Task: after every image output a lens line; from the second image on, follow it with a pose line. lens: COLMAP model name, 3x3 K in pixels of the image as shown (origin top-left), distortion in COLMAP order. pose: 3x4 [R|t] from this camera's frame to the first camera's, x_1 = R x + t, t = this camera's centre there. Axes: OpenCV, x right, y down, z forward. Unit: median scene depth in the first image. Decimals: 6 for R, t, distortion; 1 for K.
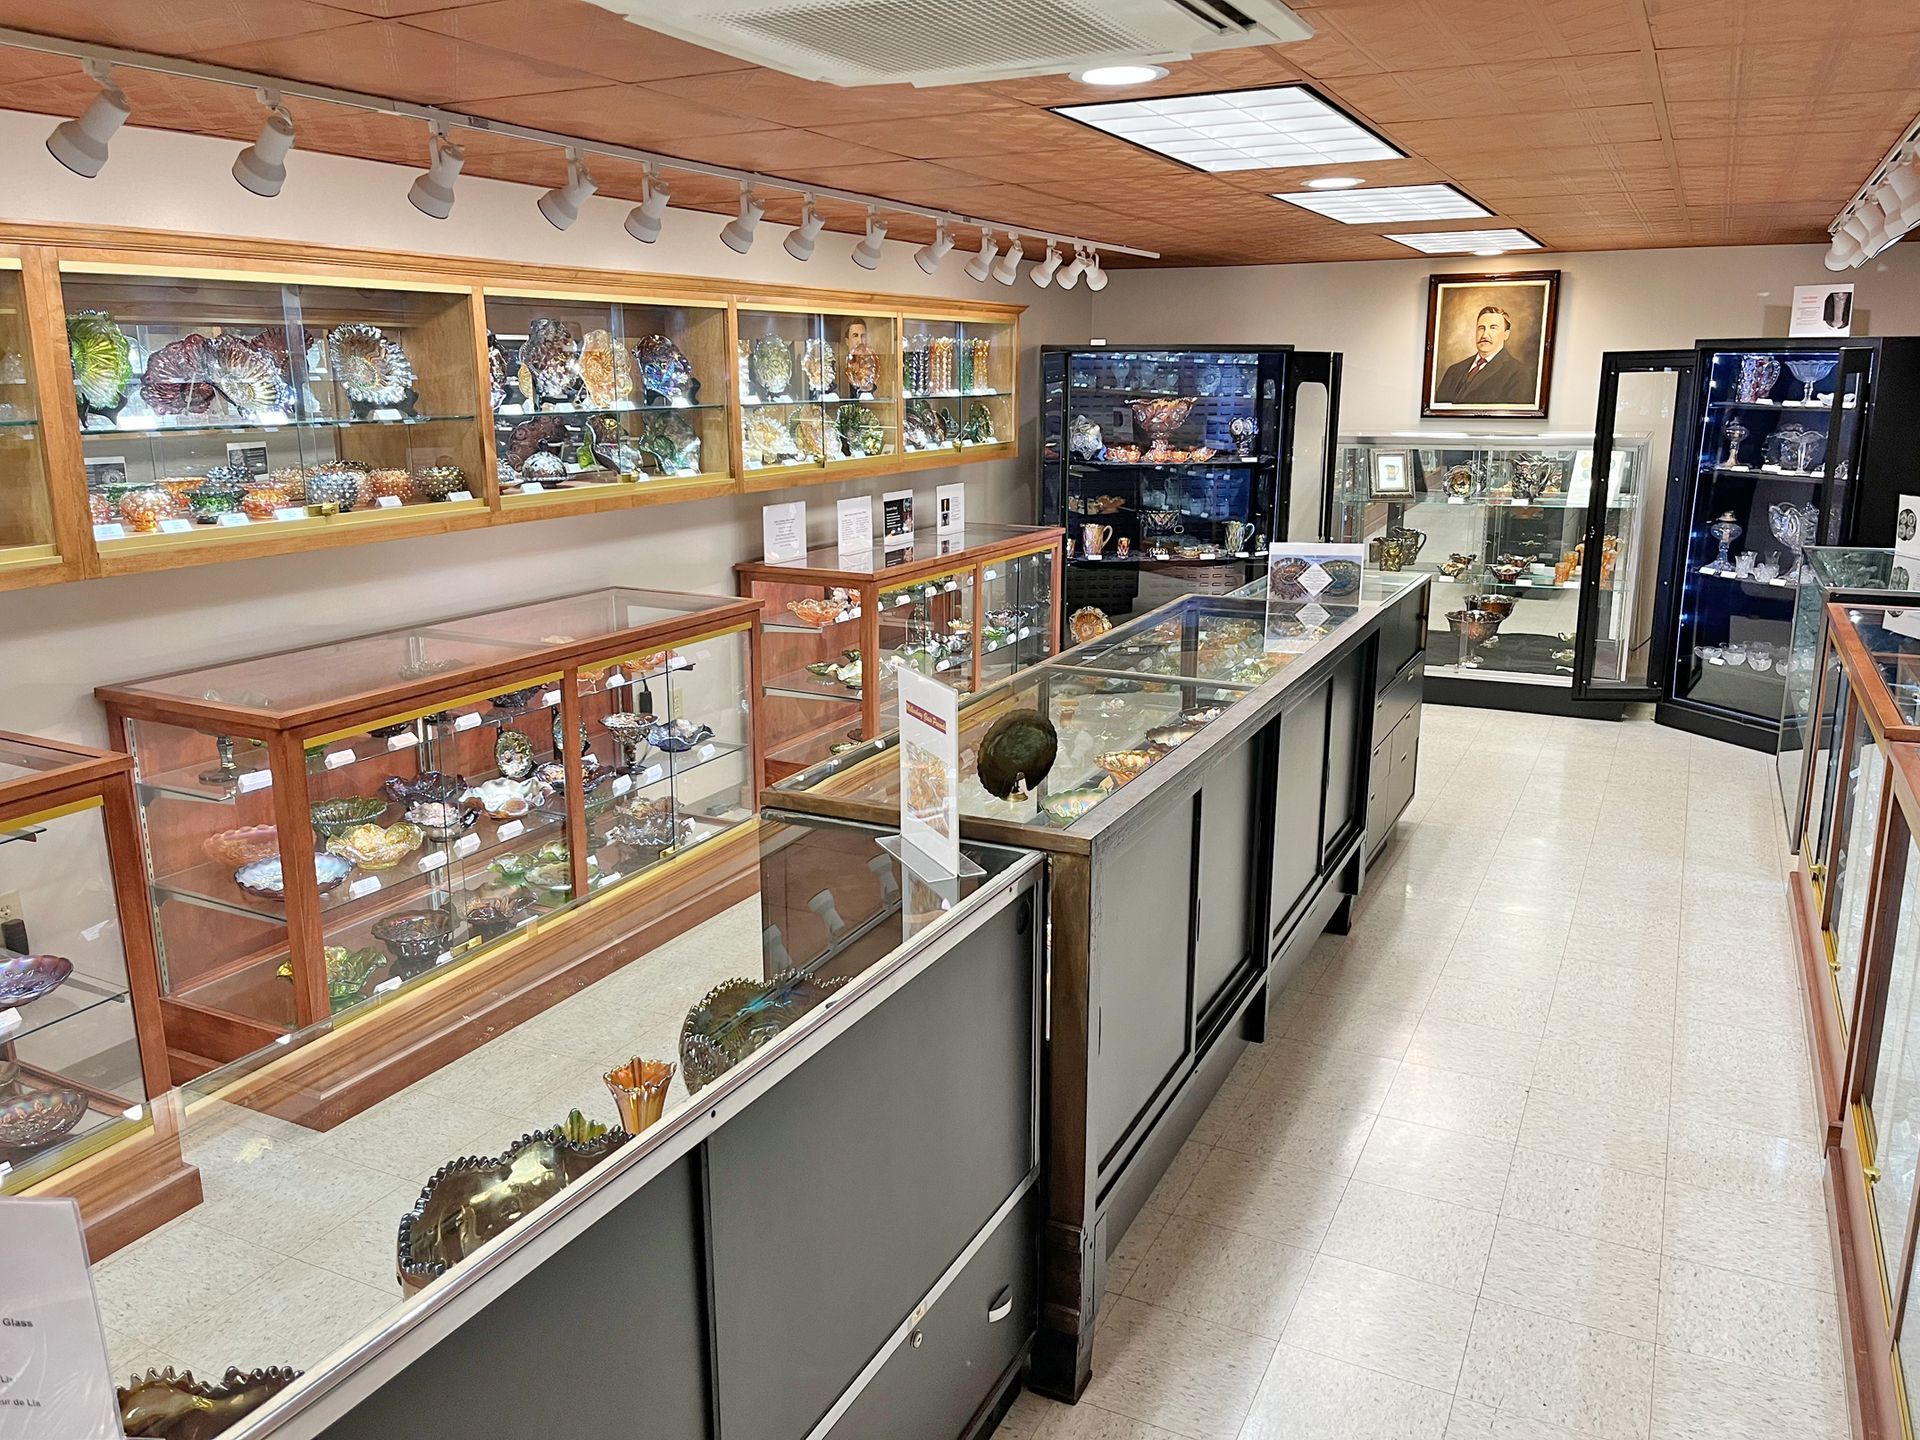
lens RADIAL K [[1459.3, 0, 957.2], [0, 1459.3, 709.1], [0, 0, 1]] dist [0.022693, -0.031933]
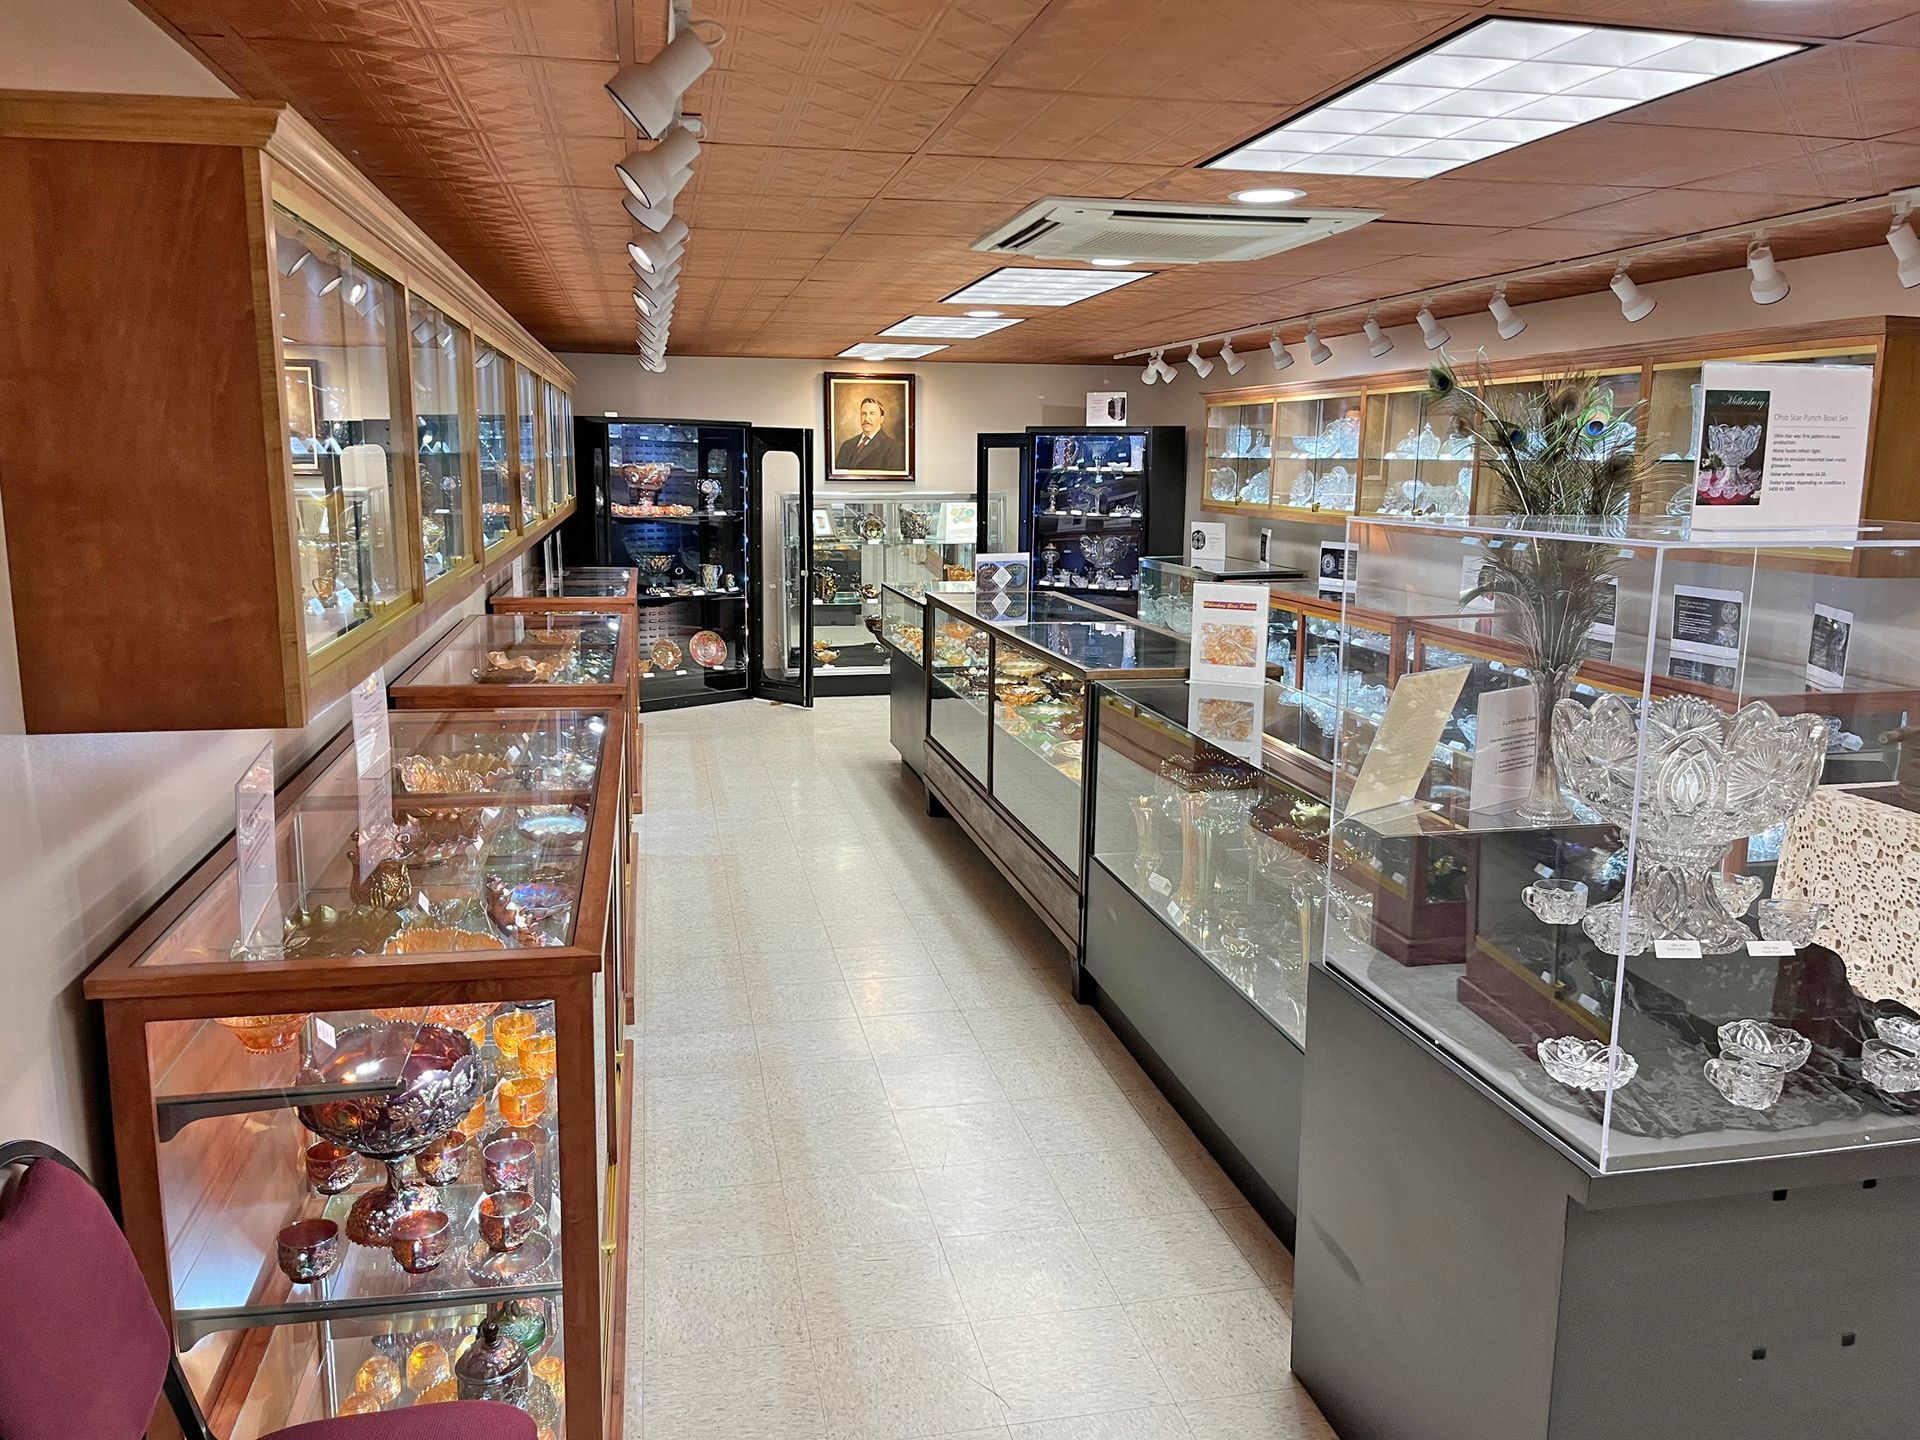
lens RADIAL K [[1459.3, 0, 943.4], [0, 1459.3, 718.4], [0, 0, 1]] dist [0.022693, -0.031933]
pose [[0.779459, -0.096629, 0.618957, -0.487708], [0.128620, 0.991668, -0.007157, 0.037225], [-0.613108, 0.085188, 0.785393, -0.071336]]
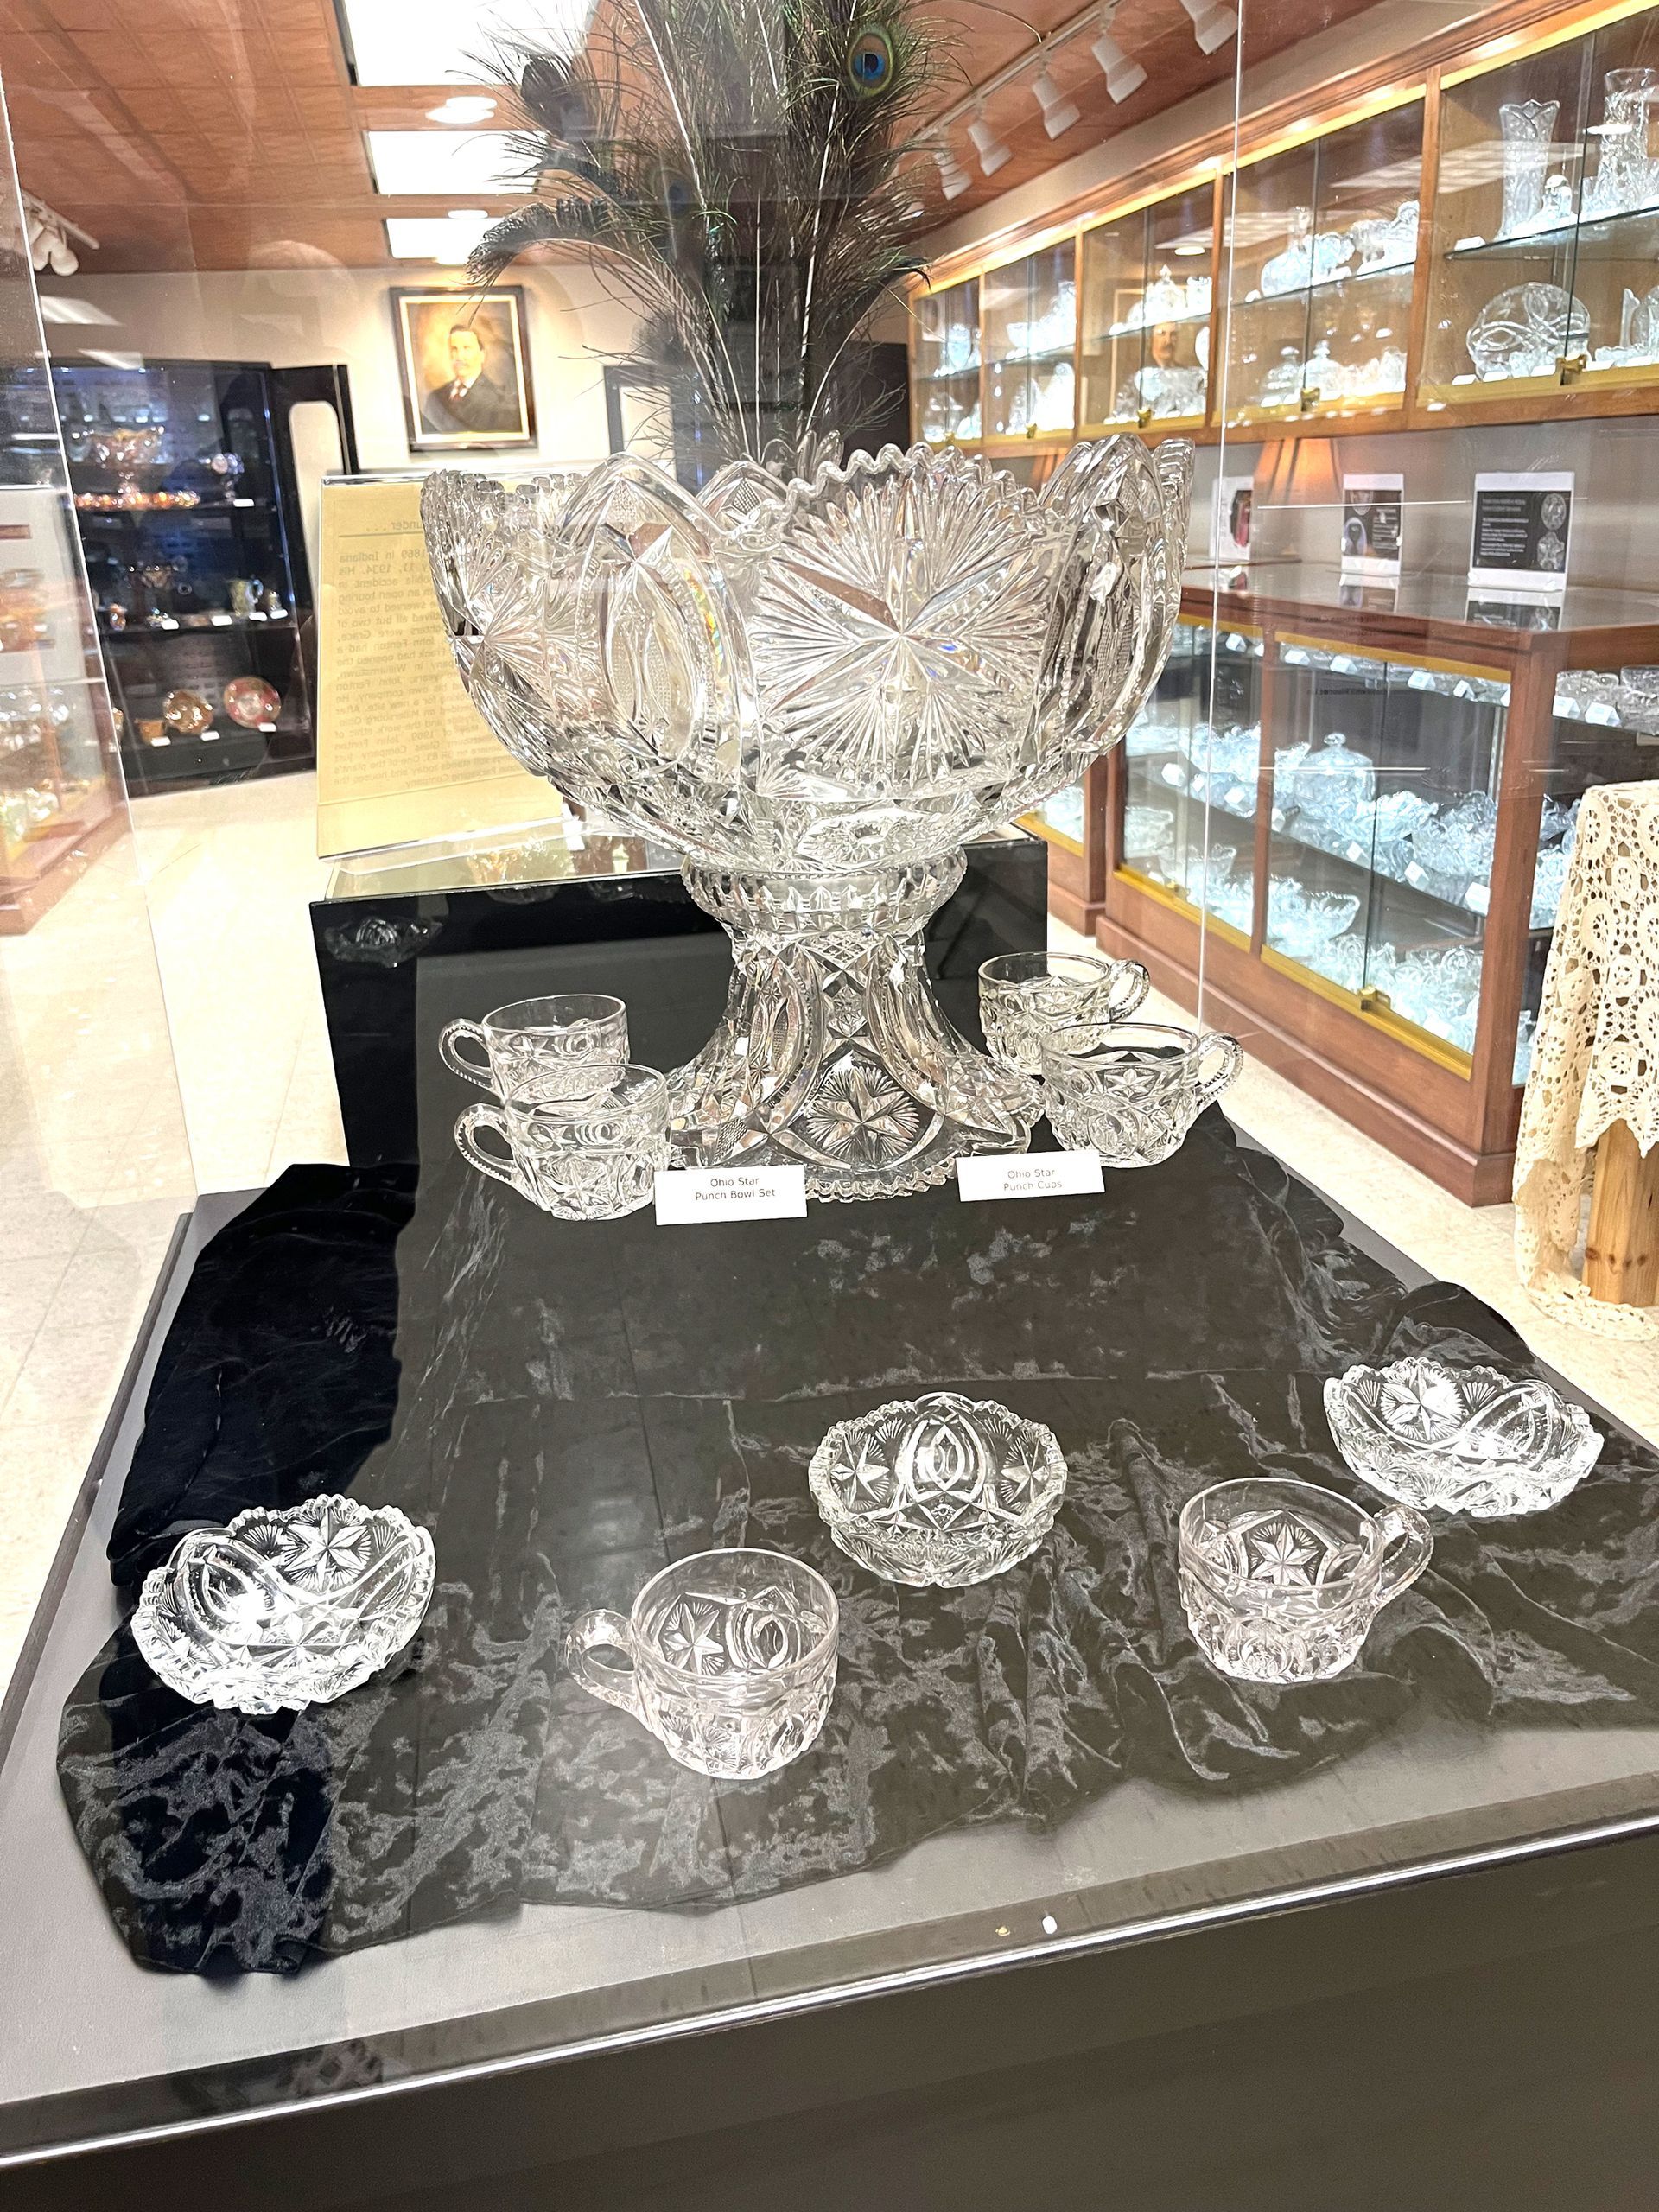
lens RADIAL K [[1681.2, 0, 830.9], [0, 1681.2, 1119.2], [0, 0, 1]] dist [0.022693, -0.031933]
pose [[0.771245, -0.242543, 0.588519, -0.235307], [0.173098, 0.969633, 0.172767, 0.080535], [-0.612551, -0.031374, 0.789808, -0.014075]]
